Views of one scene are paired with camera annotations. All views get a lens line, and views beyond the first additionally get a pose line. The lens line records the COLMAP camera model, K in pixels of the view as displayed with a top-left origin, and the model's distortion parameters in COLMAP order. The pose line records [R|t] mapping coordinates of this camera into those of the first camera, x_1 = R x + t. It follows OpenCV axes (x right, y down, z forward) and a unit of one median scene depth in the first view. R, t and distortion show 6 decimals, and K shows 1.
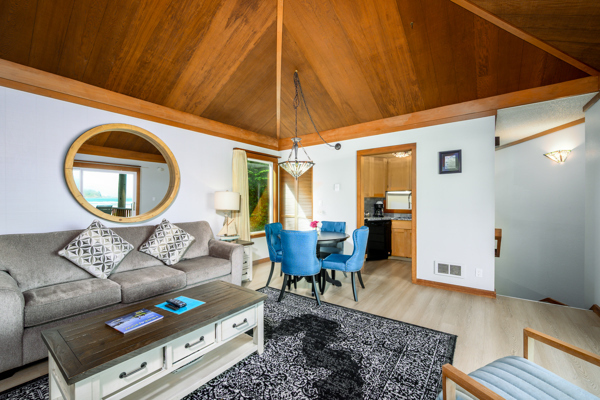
lens RADIAL K [[248.3, 0, 302.2], [0, 248.3, 202.8], [0, 0, 1]] dist [-0.000576, -0.000042]
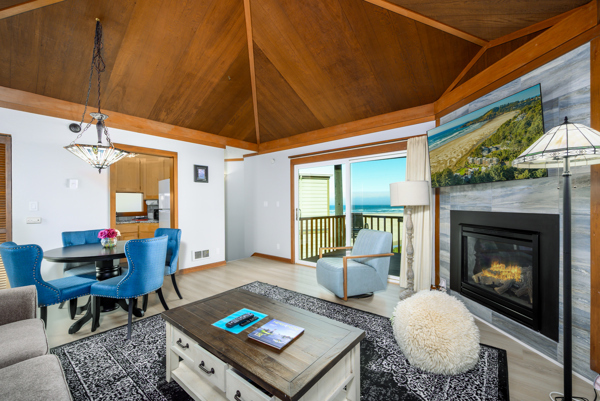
lens RADIAL K [[248.3, 0, 302.2], [0, 248.3, 203.3], [0, 0, 1]] dist [-0.000576, -0.000042]
pose [[0.057603, 0.001022, 0.998339, -0.760748], [0.009533, 0.999953, -0.001574, 0.002032], [-0.998294, 0.009608, 0.057591, 0.412366]]
